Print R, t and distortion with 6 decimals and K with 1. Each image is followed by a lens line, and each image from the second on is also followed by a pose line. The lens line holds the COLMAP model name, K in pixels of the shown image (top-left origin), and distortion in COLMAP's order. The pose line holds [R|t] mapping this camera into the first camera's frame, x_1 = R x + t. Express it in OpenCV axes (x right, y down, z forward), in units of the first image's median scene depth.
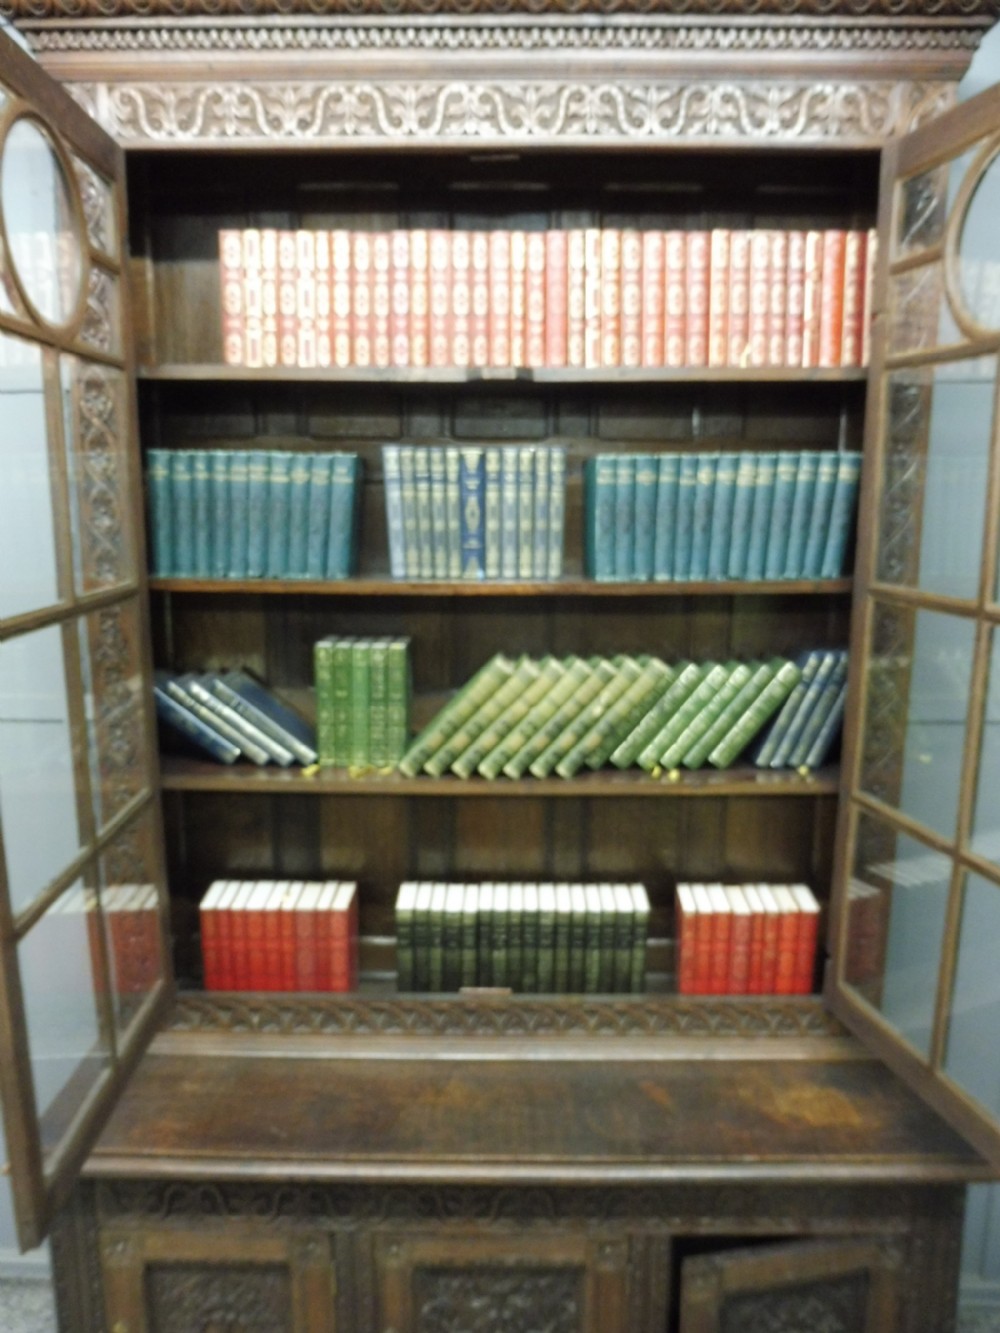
lens RADIAL K [[969.9, 0, 491.5], [0, 969.9, 678.7], [0, 0, 1]] dist [-0.053428, 0.018995]
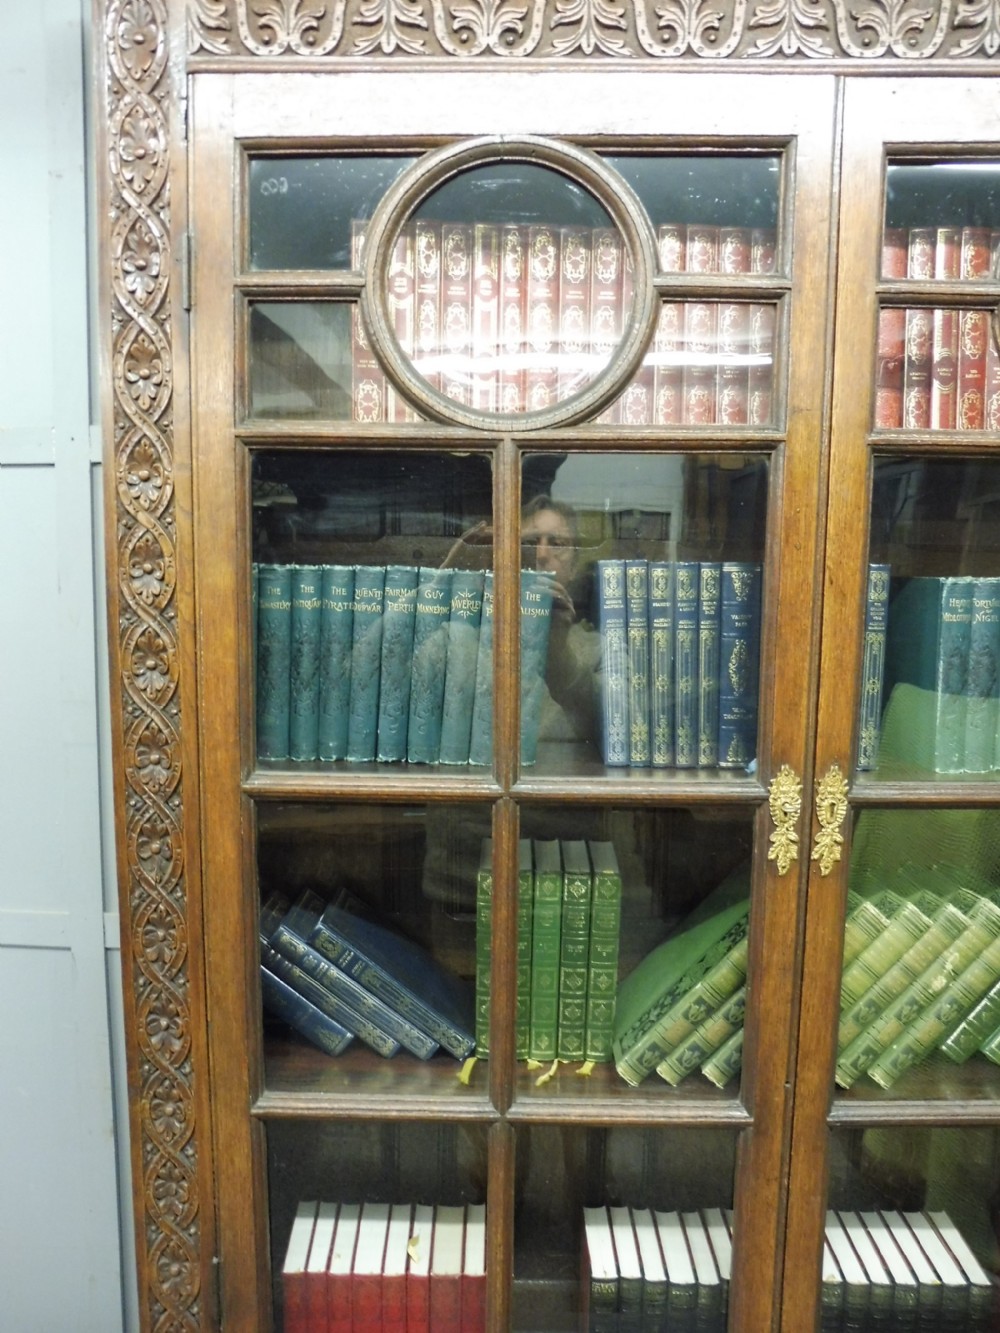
lens RADIAL K [[969.9, 0, 488.1], [0, 969.9, 677.8], [0, 0, 1]] dist [-0.053428, 0.018995]
pose [[0.999939, 0.008925, -0.006528, -0.192121], [-0.009334, 0.997812, -0.065446, -0.130671], [0.005930, 0.065503, 0.997835, 0.403671]]
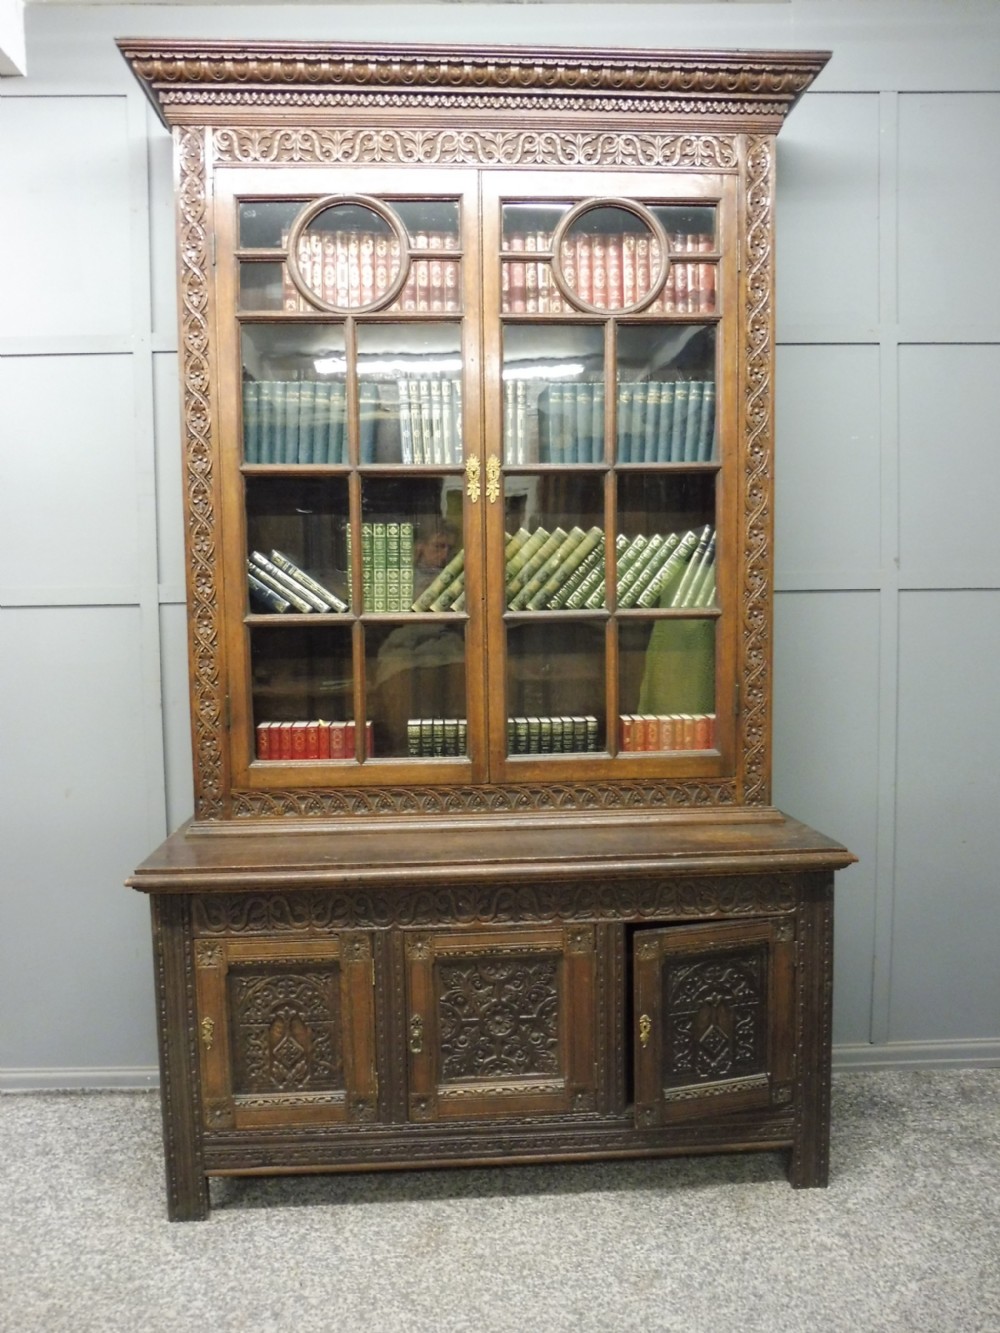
lens RADIAL K [[969.9, 0, 490.9], [0, 969.9, 675.3], [0, 0, 1]] dist [-0.053428, 0.018995]
pose [[0.997528, -0.020385, 0.067250, -0.084467], [0.027367, 0.994138, -0.104599, 0.362320], [-0.064723, 0.106181, 0.992238, -0.378593]]
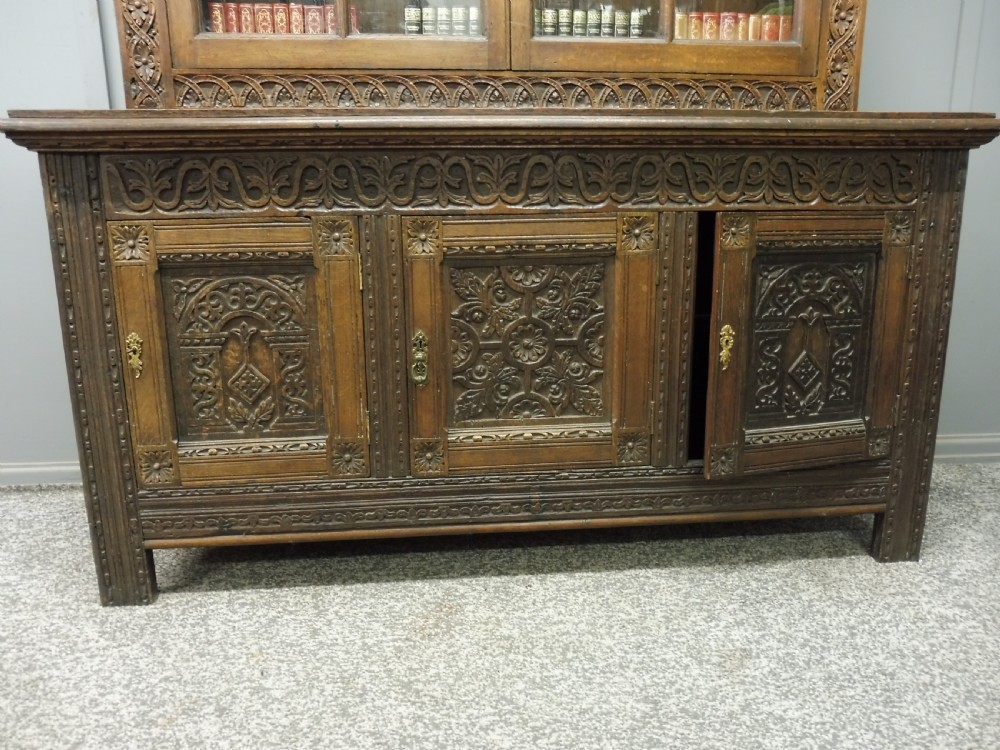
lens RADIAL K [[727.6, 0, 500.5], [0, 727.6, 384.7], [0, 0, 1]] dist [-0.053428, 0.018995]
pose [[0.994536, -0.030548, 0.099824, -0.099634], [0.026938, 0.998940, 0.037316, 0.714086], [-0.100858, -0.034423, 0.994305, 0.245704]]
